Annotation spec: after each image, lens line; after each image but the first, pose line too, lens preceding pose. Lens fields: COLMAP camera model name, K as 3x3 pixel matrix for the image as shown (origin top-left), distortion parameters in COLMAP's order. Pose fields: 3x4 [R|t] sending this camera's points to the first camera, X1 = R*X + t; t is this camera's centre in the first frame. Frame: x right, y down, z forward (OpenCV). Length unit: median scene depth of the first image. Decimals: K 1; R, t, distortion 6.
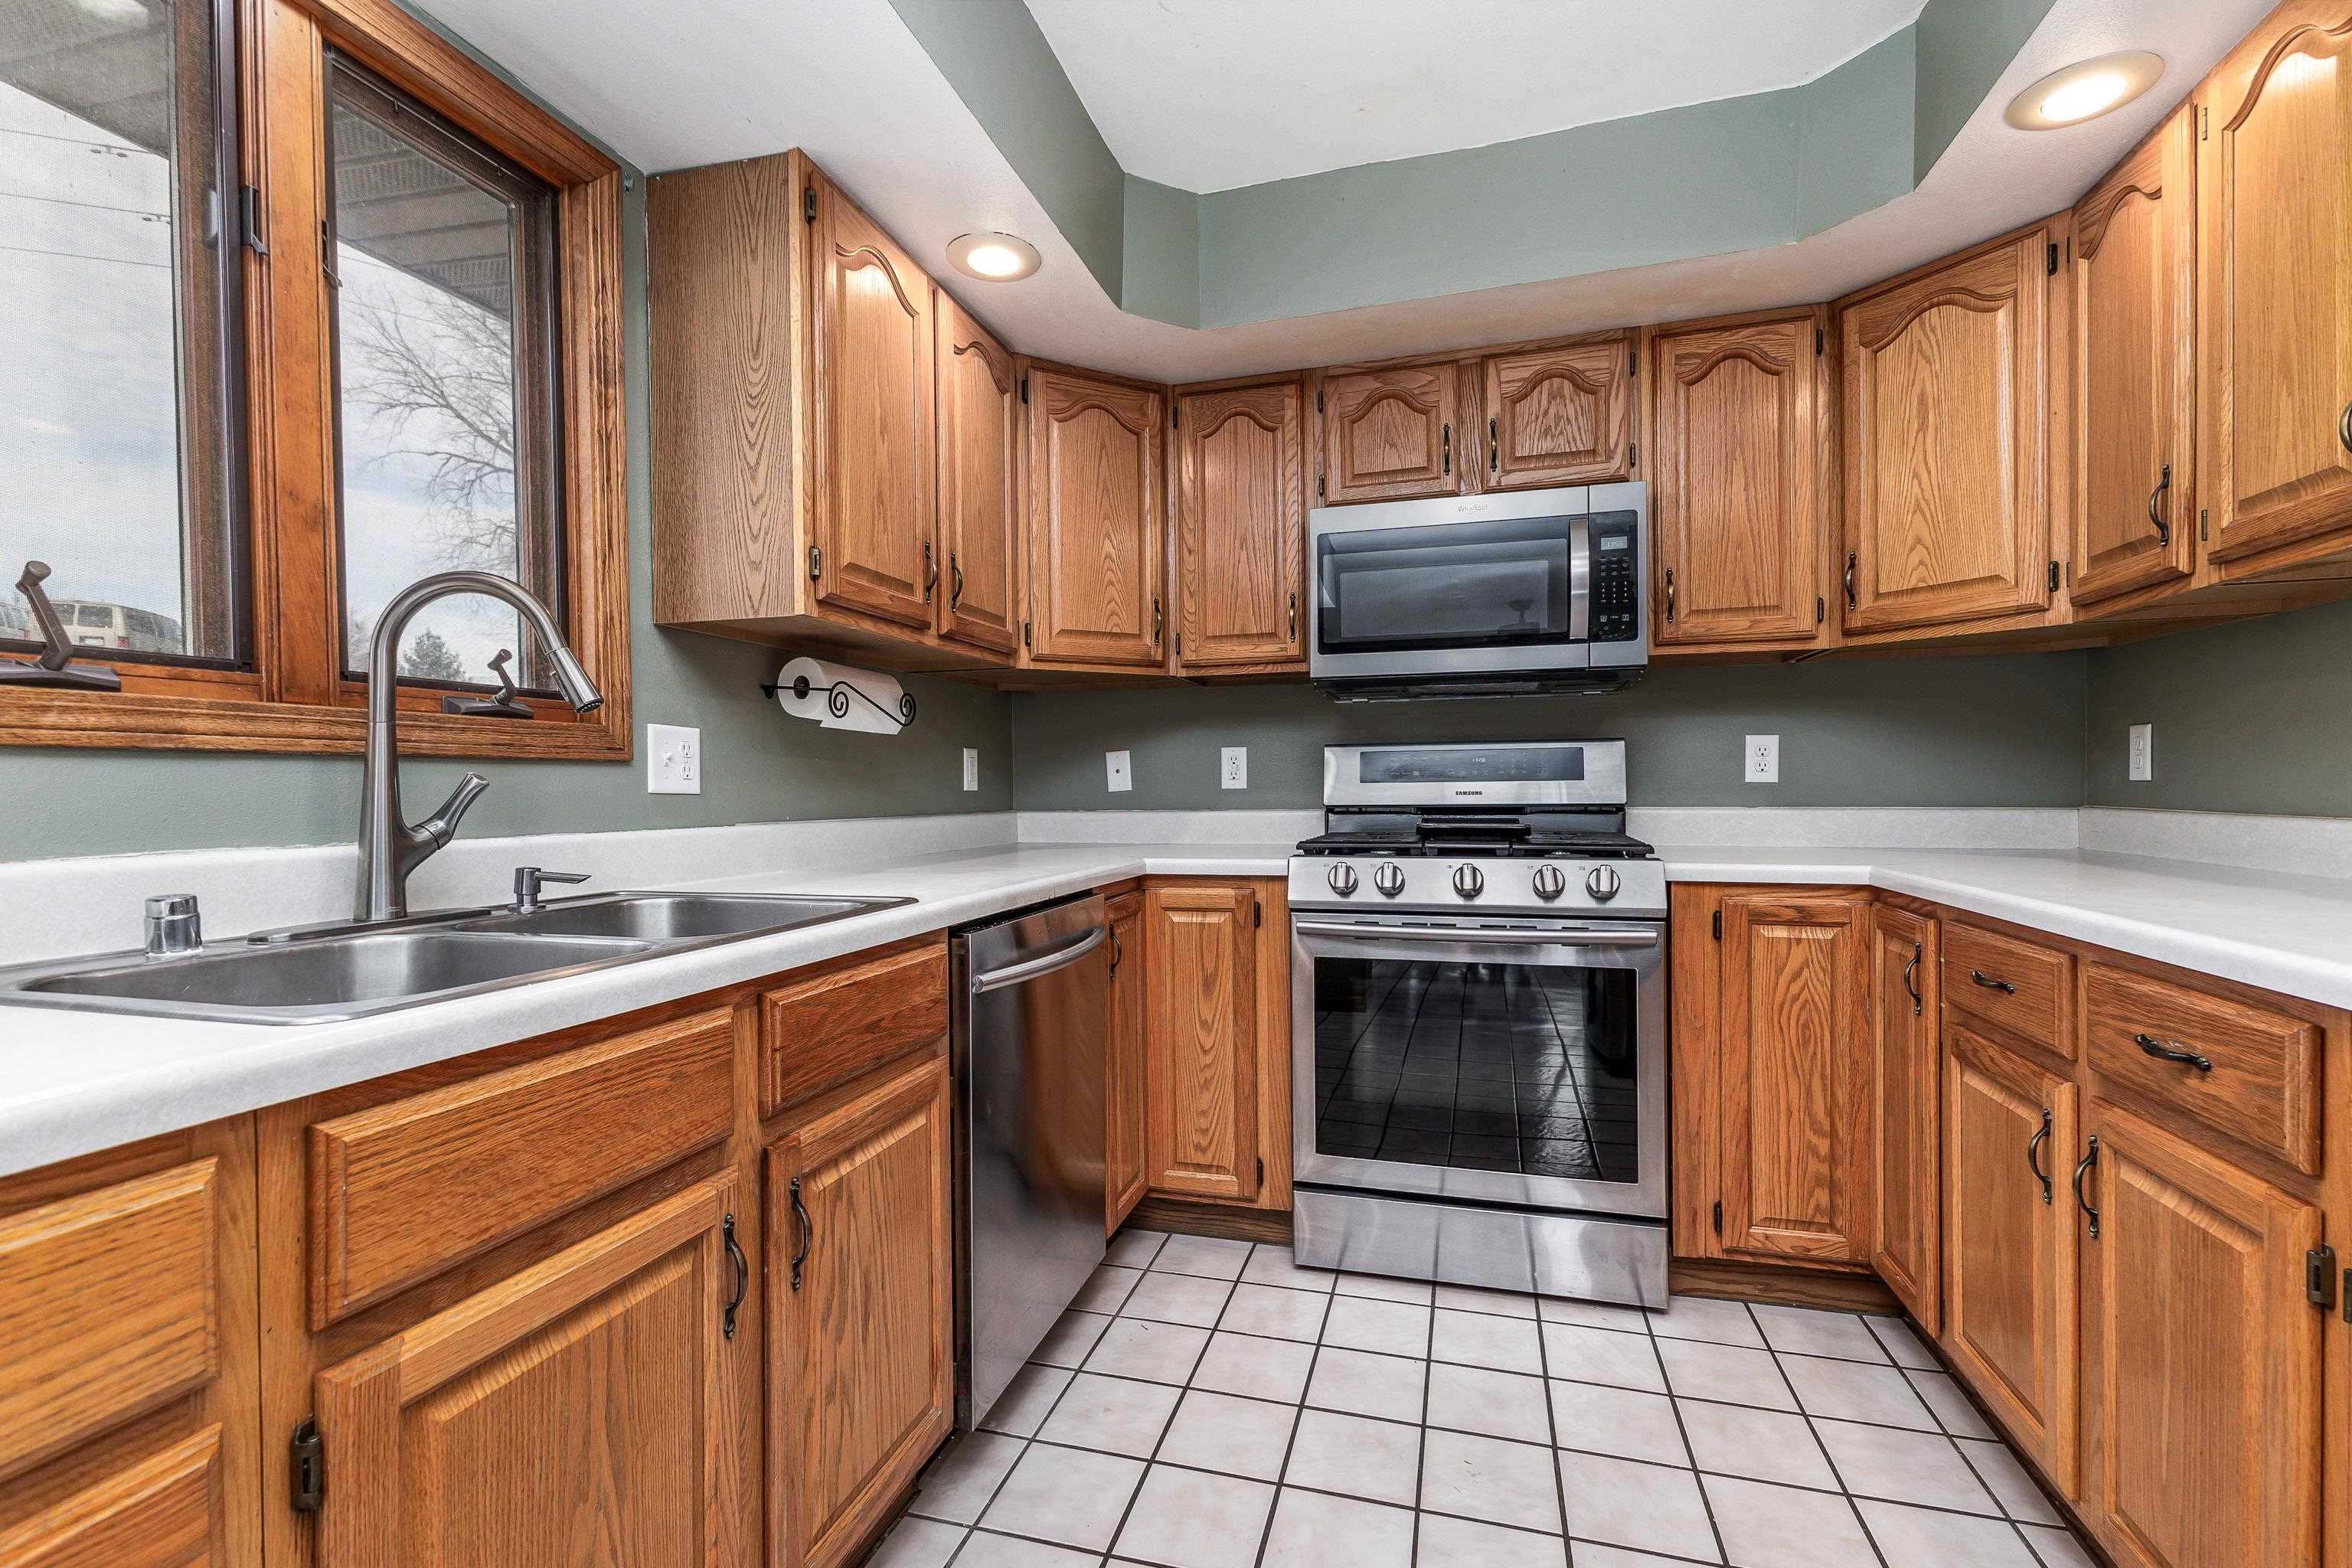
lens RADIAL K [[1032.2, 0, 1178.0], [0, 1032.2, 794.4], [0, 0, 1]] dist [0.007881, -0.000623]
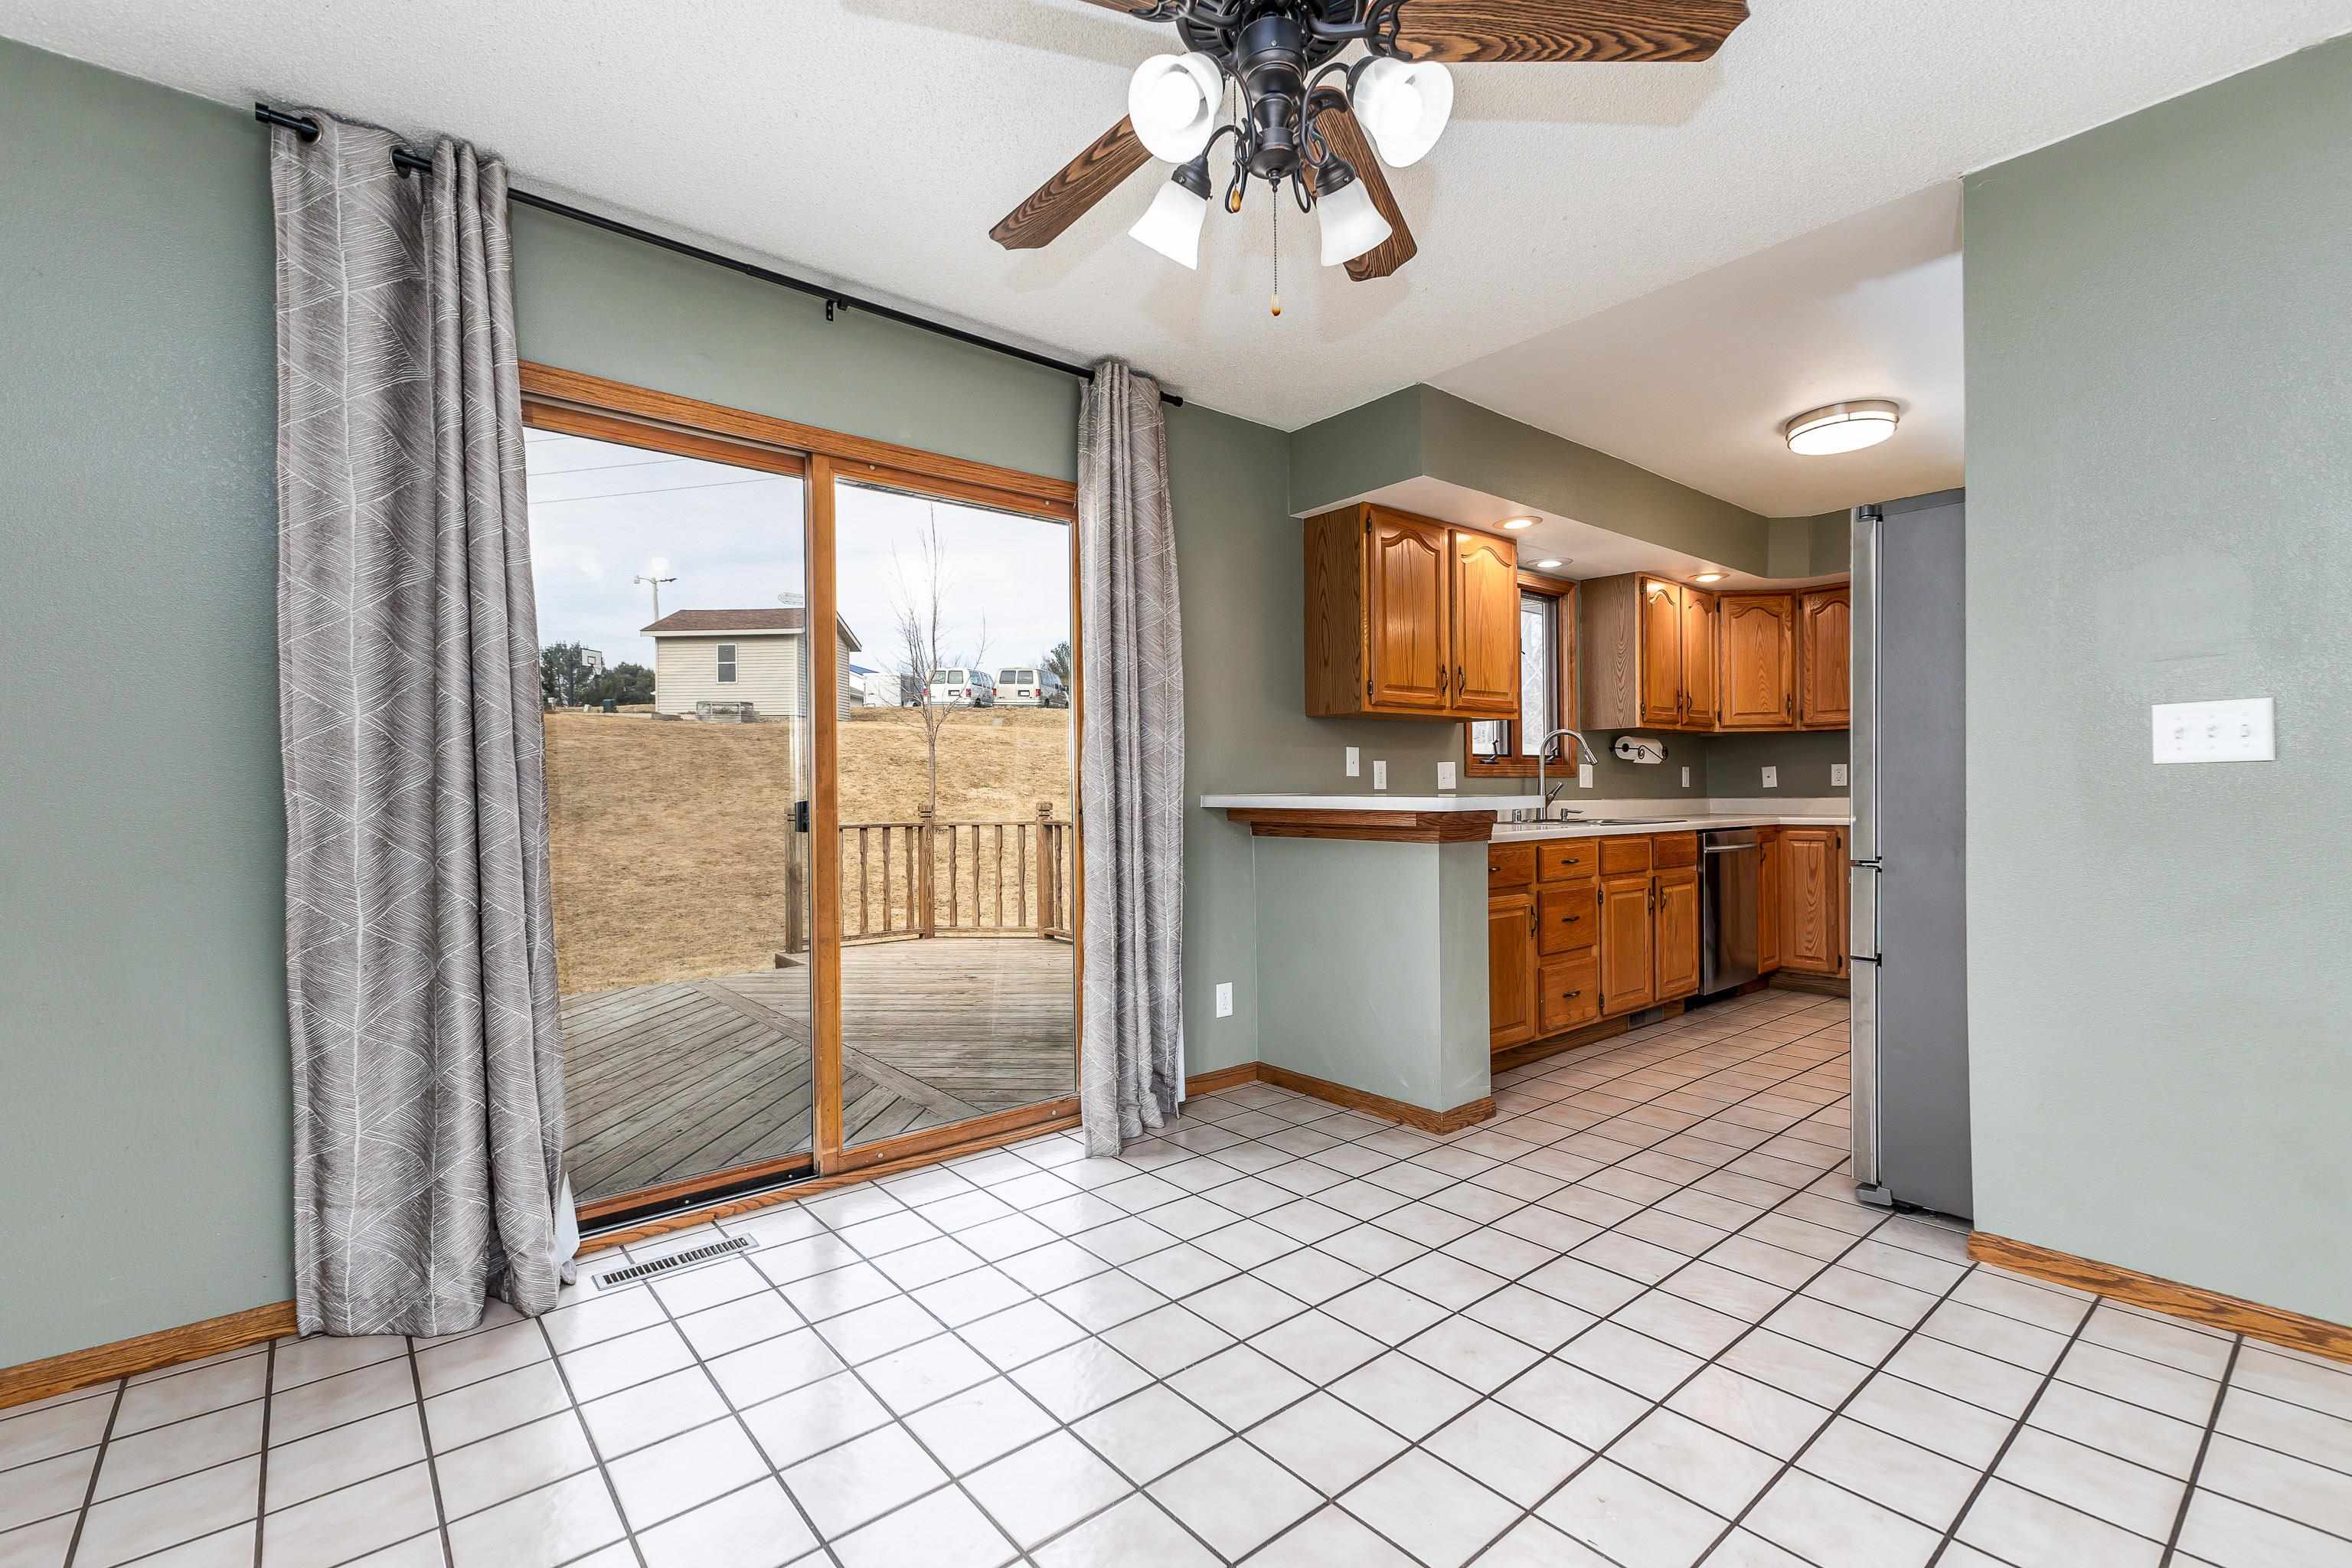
lens RADIAL K [[1034.8, 0, 1176.0], [0, 1034.8, 796.6], [0, 0, 1]] dist [0.011539, -0.000274]
pose [[0.825582, 0.003450, -0.564272, 0.182037], [-0.001892, 0.999993, 0.003345, 0.014675], [0.564279, -0.001694, 0.825582, -1.828624]]
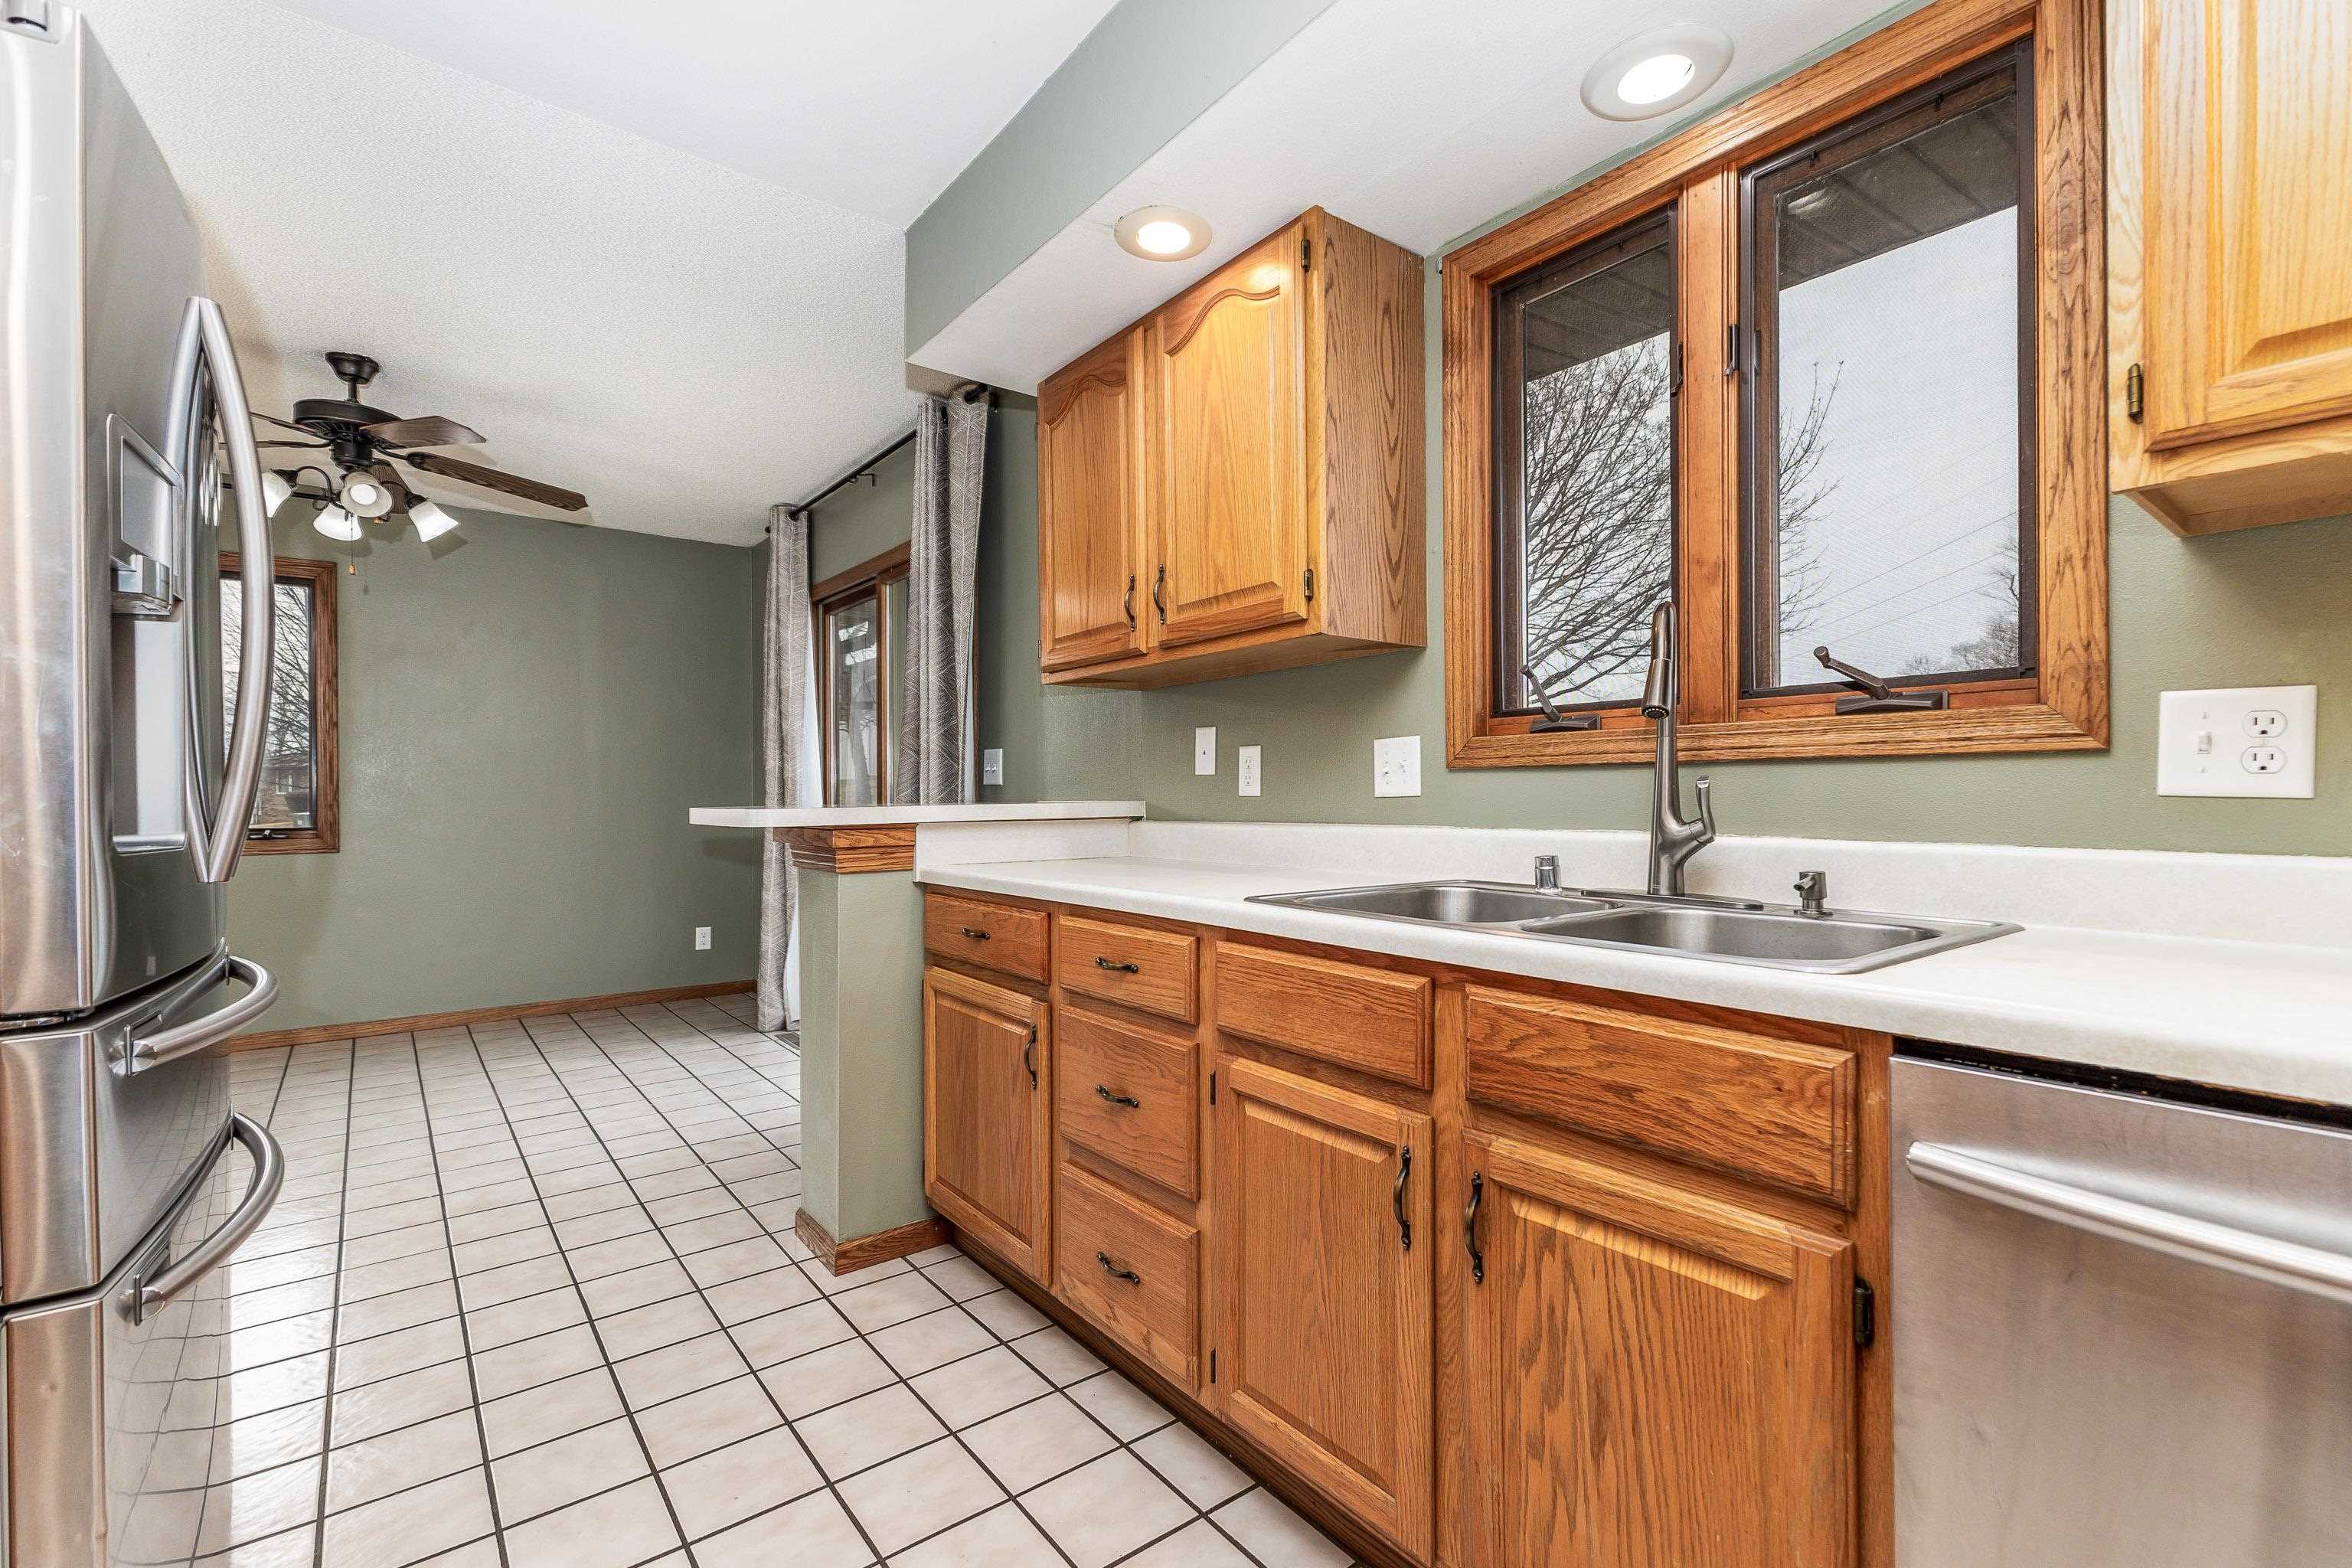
lens RADIAL K [[1032.2, 0, 1178.0], [0, 1032.2, 794.4], [0, 0, 1]] dist [0.007881, -0.000623]
pose [[-0.590631, 0.010746, -0.806870, 0.353386], [0.001197, 0.999922, 0.012440, -0.009880], [0.806941, 0.006382, -0.590598, 0.765775]]
